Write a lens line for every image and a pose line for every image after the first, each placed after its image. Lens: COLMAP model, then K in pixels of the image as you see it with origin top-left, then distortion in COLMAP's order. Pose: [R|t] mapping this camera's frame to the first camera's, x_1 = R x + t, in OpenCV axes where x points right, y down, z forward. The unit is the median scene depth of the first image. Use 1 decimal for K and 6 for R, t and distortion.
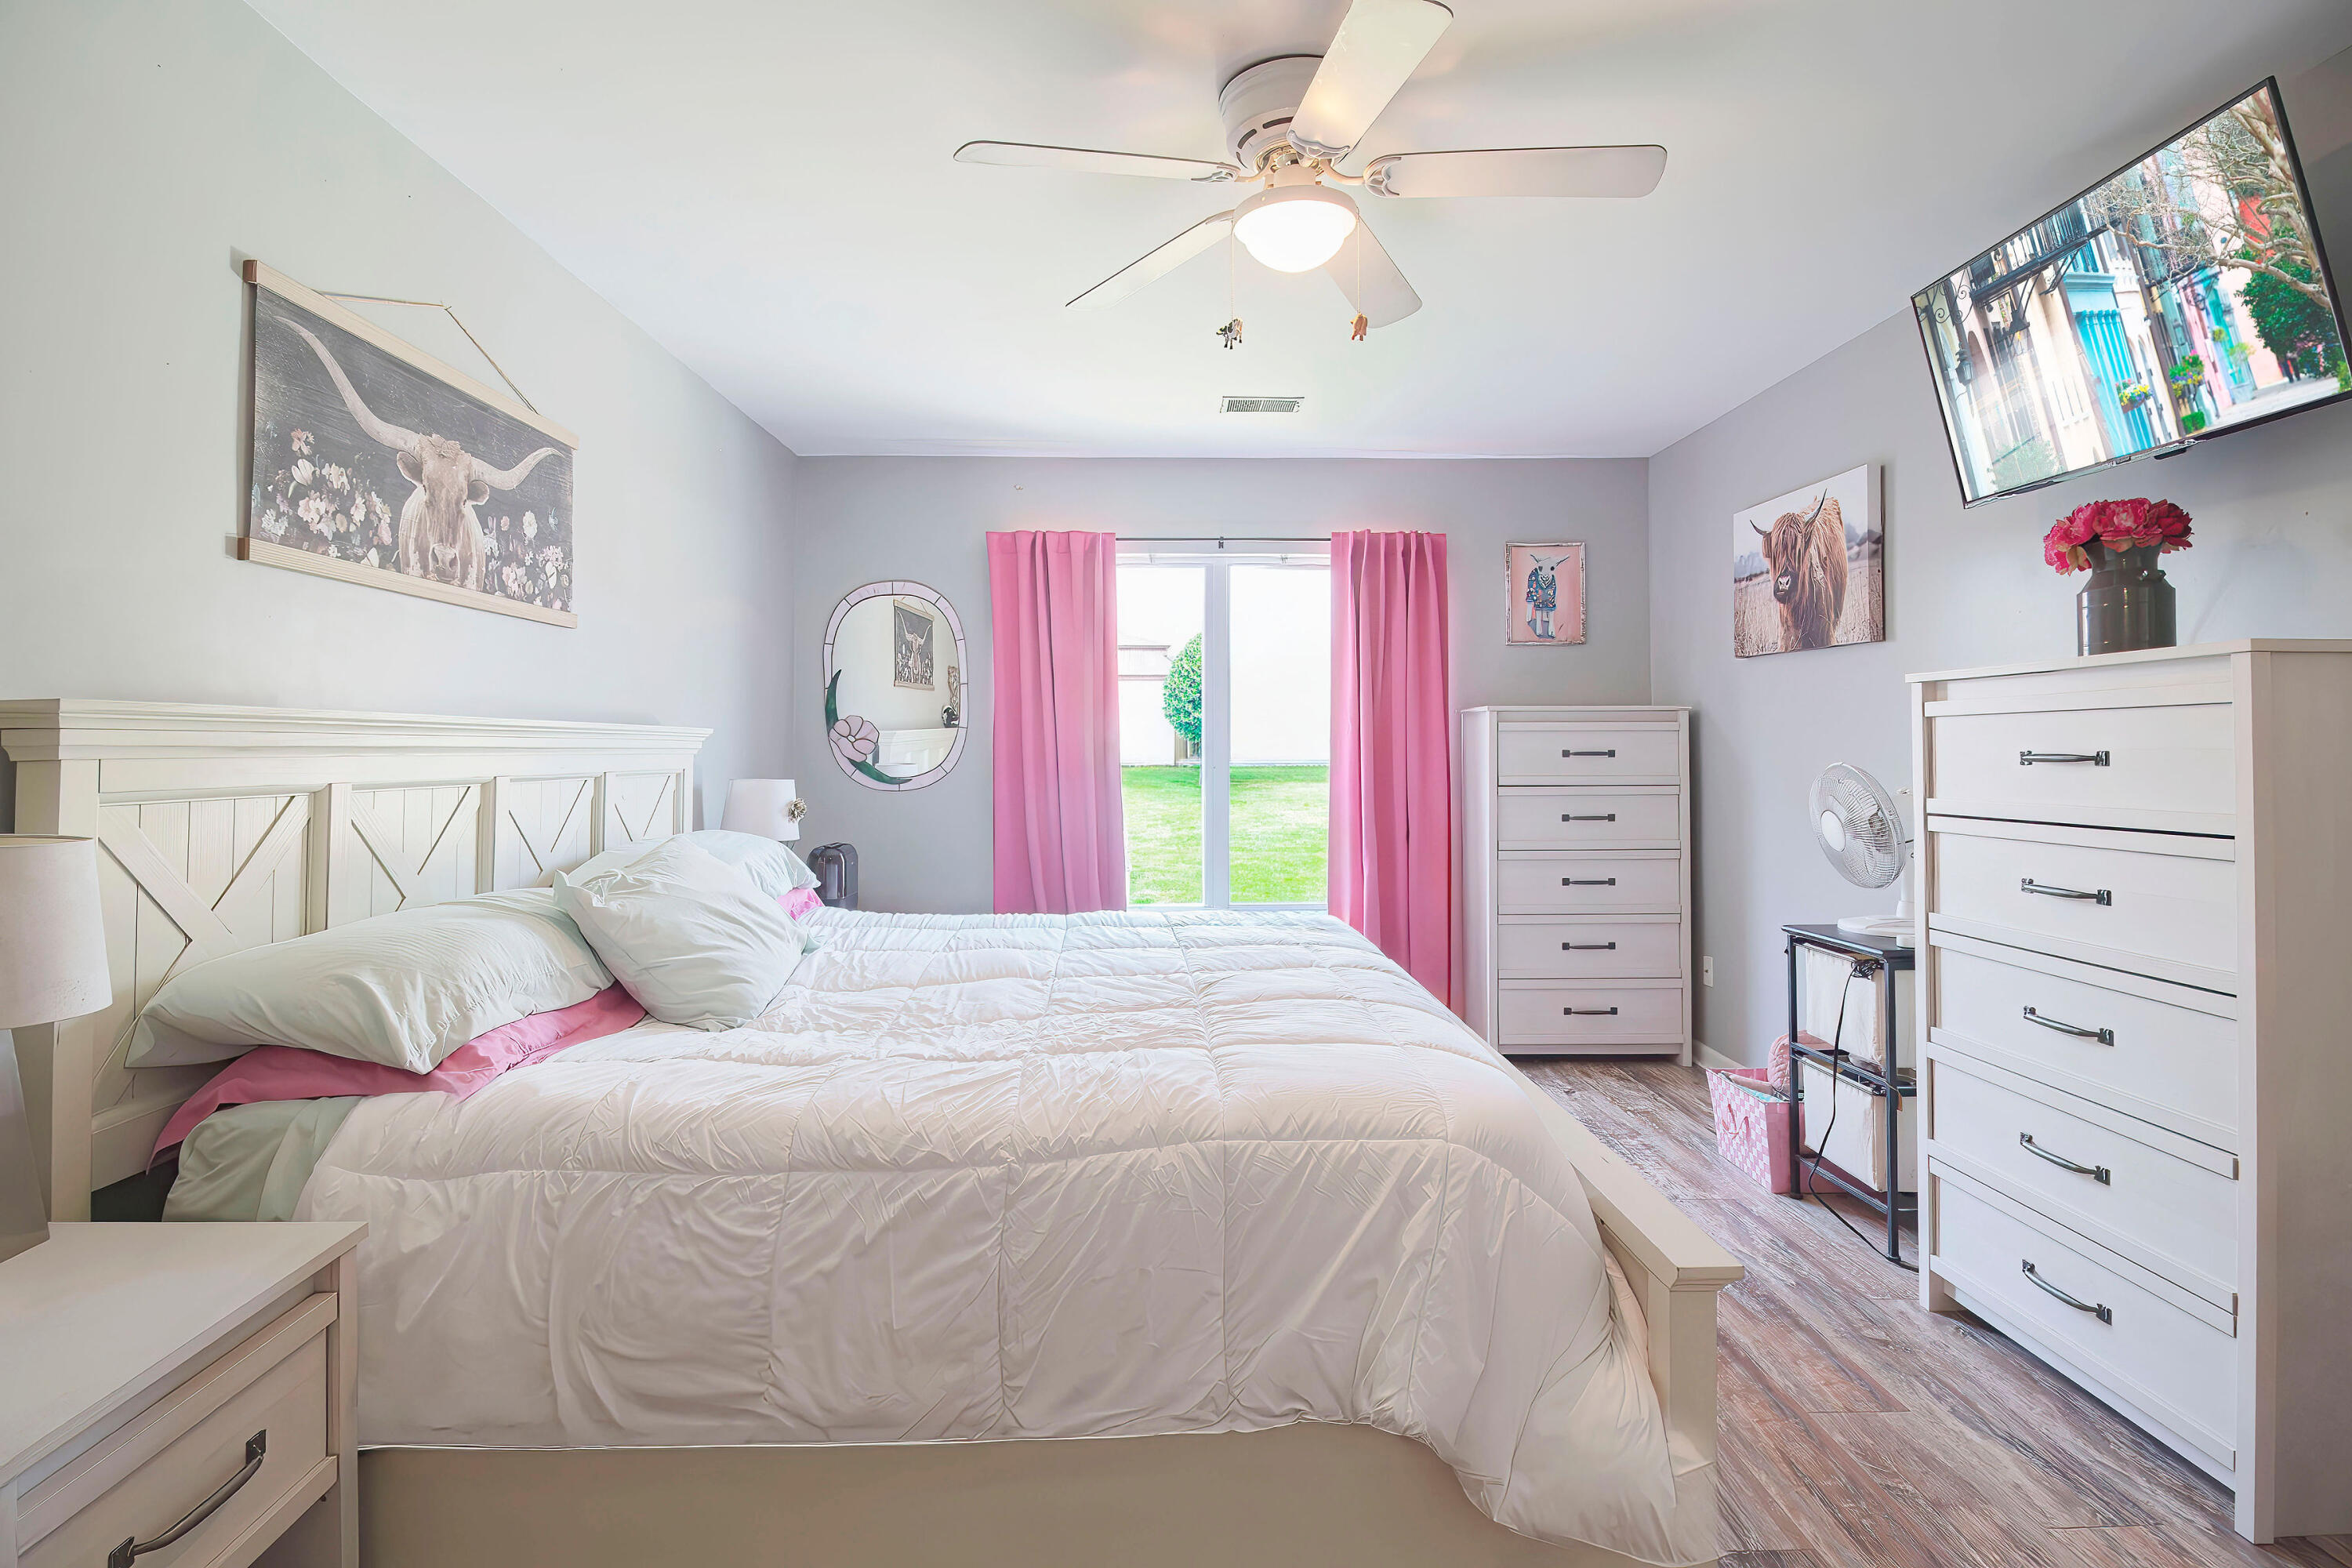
lens RADIAL K [[1129.9, 0, 1110.6], [0, 1129.9, 700.7], [0, 0, 1]] dist [-0.006320, -0.007881]
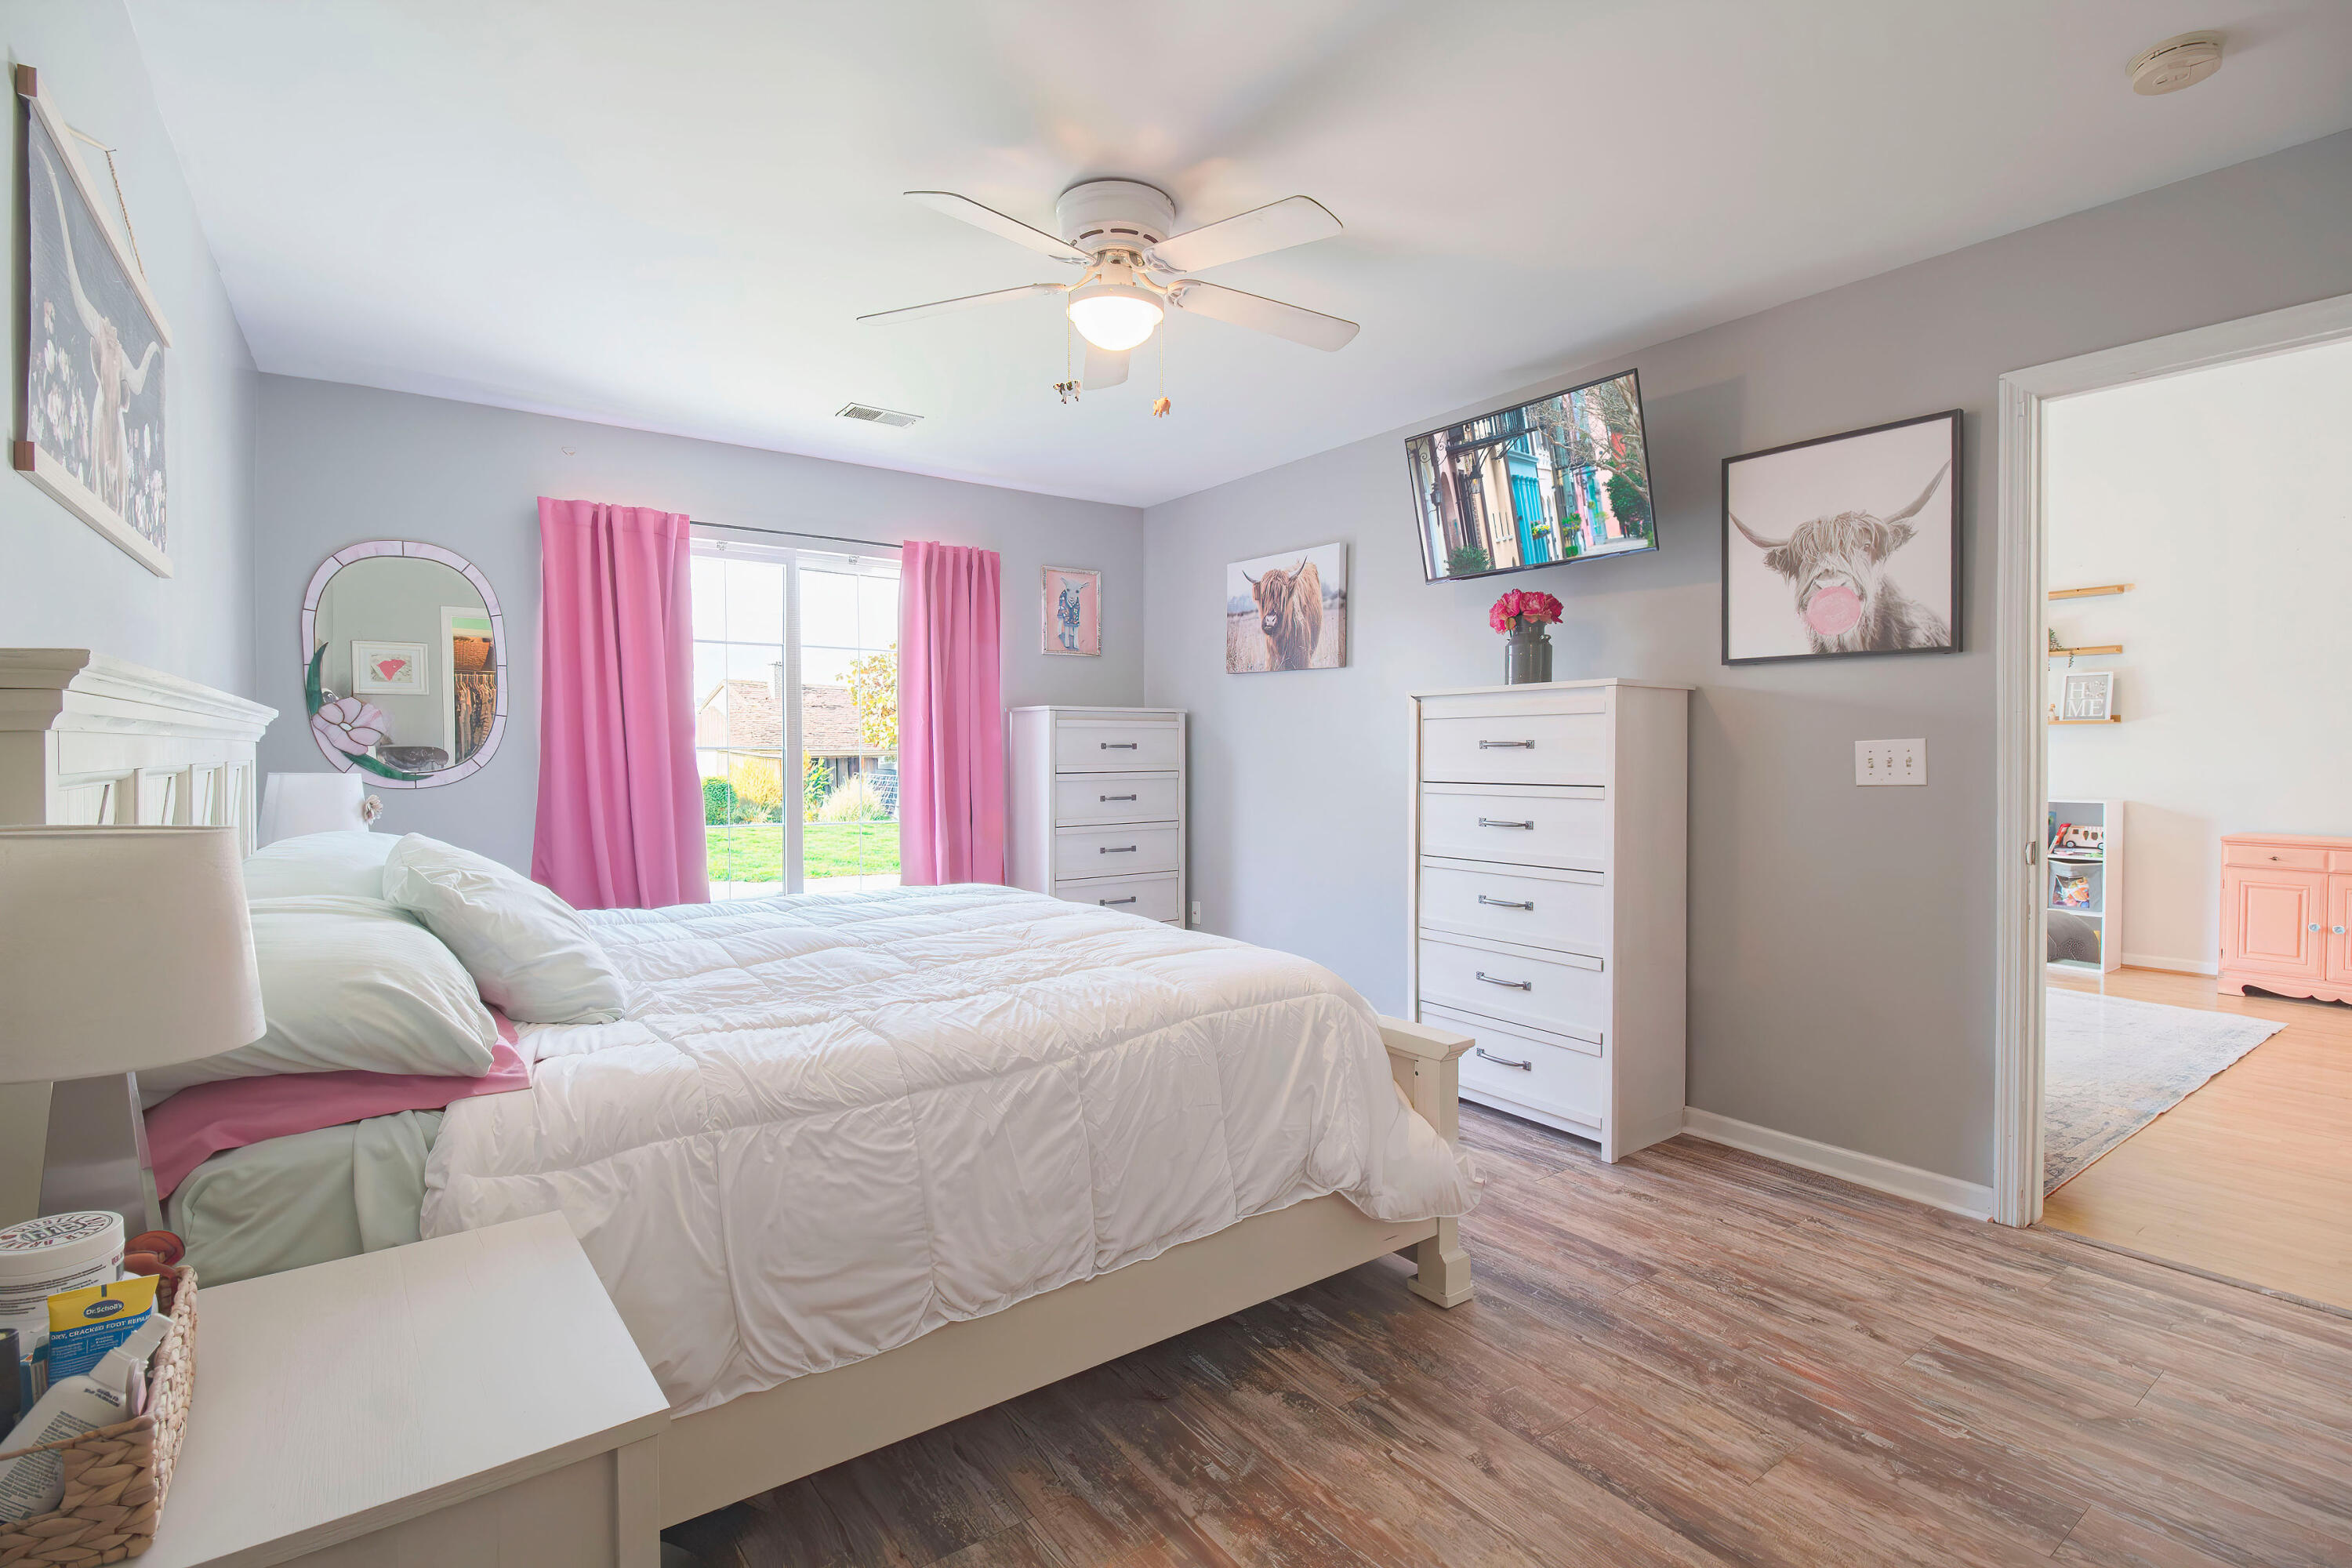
lens RADIAL K [[1129.9, 0, 1160.2], [0, 1129.9, 747.1], [0, 0, 1]] dist [-0.006320, -0.007881]
pose [[0.805647, 0.002177, 0.592392, -0.567788], [-0.026731, 0.999108, 0.032683, 0.013412], [-0.591793, -0.042166, 0.804987, -0.049399]]
